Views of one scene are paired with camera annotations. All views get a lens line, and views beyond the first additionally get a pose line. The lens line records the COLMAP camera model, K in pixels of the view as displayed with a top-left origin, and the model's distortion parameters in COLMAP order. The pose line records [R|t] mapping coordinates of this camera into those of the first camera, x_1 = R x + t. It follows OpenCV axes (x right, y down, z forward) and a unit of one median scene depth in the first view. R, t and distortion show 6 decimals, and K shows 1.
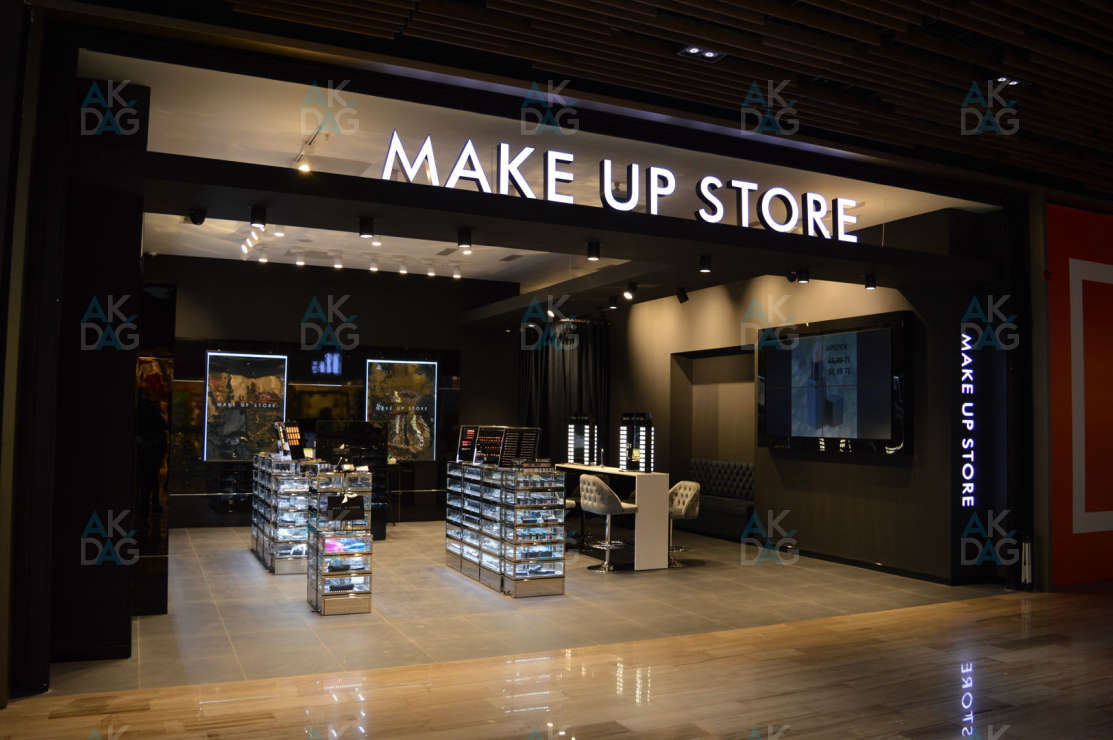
lens RADIAL K [[888.6, 0, 552.6], [0, 888.6, 367.6], [0, 0, 1]] dist [-0.092838, 0.019709]
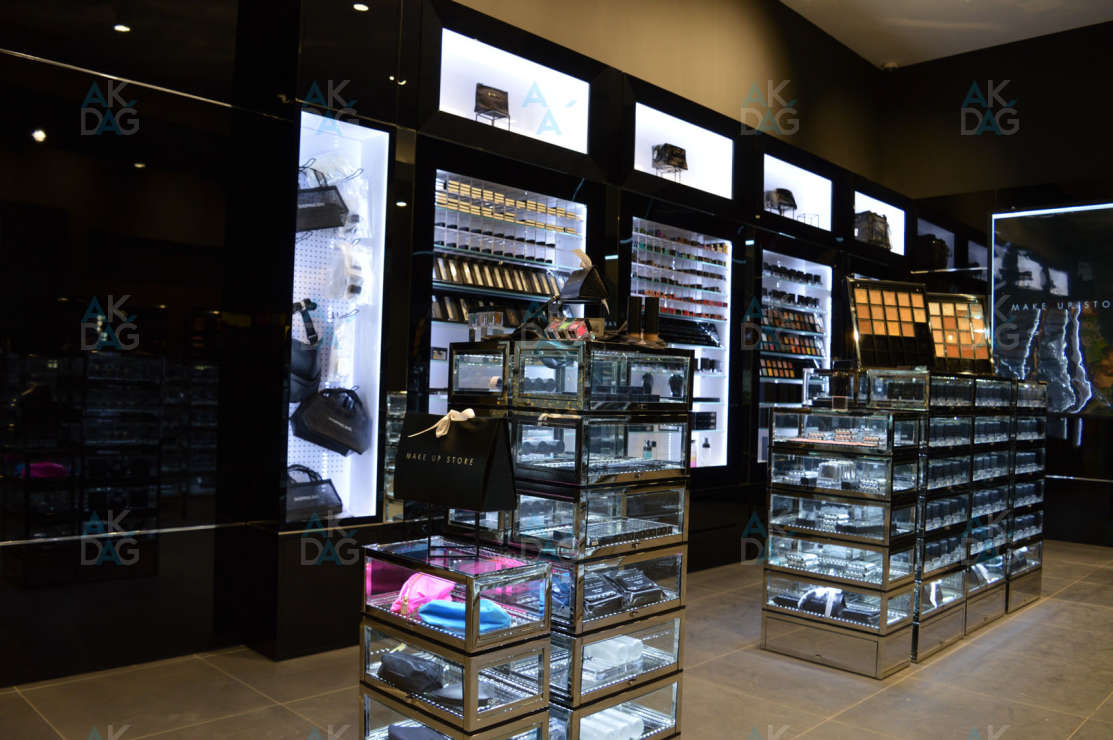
lens RADIAL K [[887.7, 0, 556.5], [0, 887.7, 370.0], [0, 0, 1]] dist [-0.086713, 0.002620]
pose [[0.347159, -0.024247, -0.937493, 0.024638], [0.029032, 0.999464, -0.015099, 0.101449], [0.937357, -0.021976, 0.347677, 0.695634]]
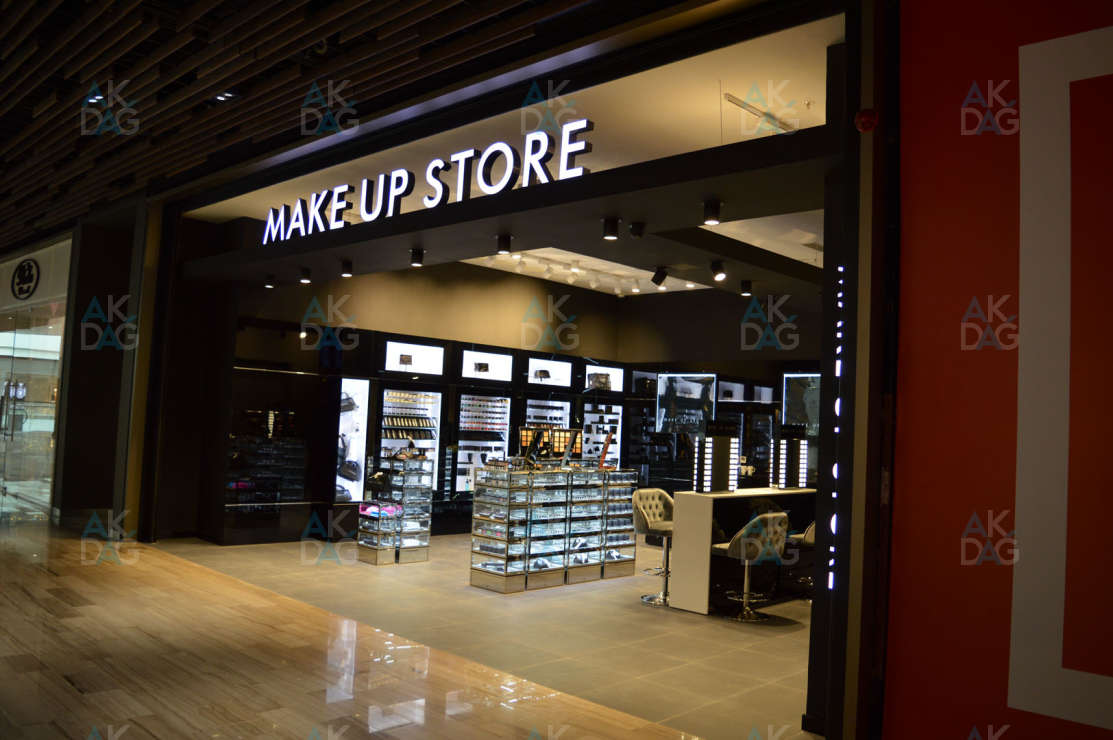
lens RADIAL K [[888.6, 0, 552.6], [0, 888.6, 367.6], [0, 0, 1]] dist [-0.092838, 0.019709]
pose [[0.352027, -0.055700, -0.934331, 0.818503], [0.010213, 0.998397, -0.055672, 0.047091], [0.935934, 0.010056, 0.352031, 0.577907]]
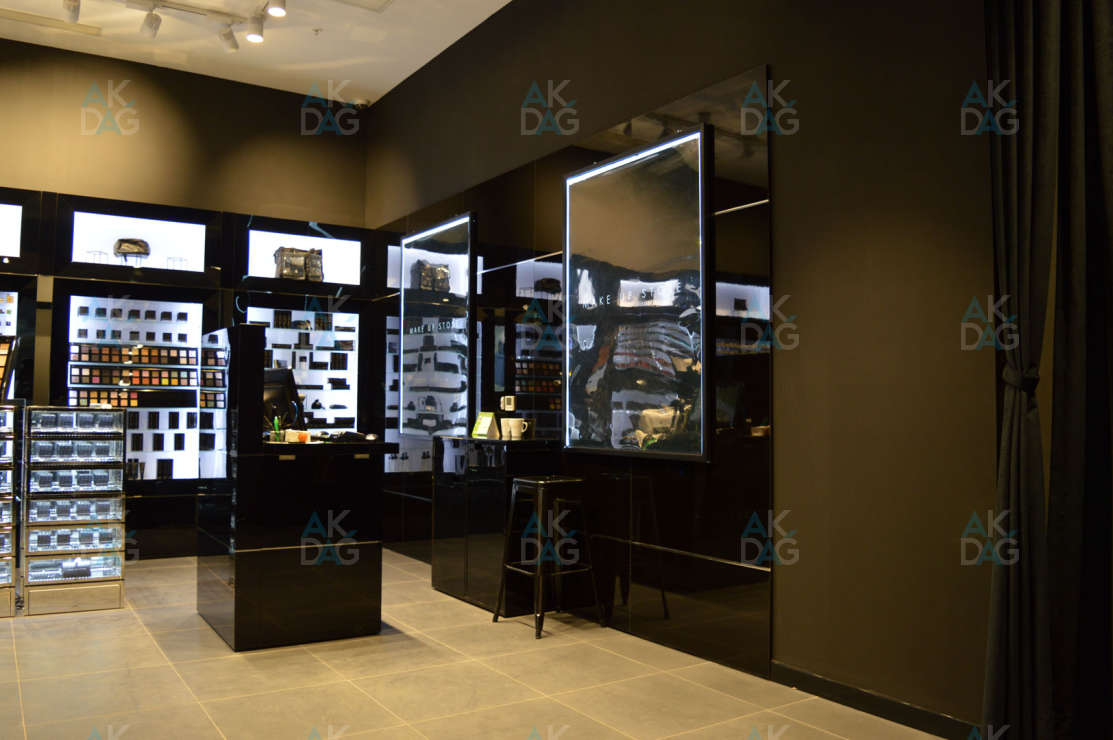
lens RADIAL K [[888.6, 0, 552.6], [0, 888.6, 367.6], [0, 0, 1]] dist [-0.092838, 0.019709]
pose [[0.124419, 0.005618, -0.992214, 0.220873], [0.010510, 0.999920, 0.006979, 0.071760], [0.992174, -0.011297, 0.124350, 1.289840]]
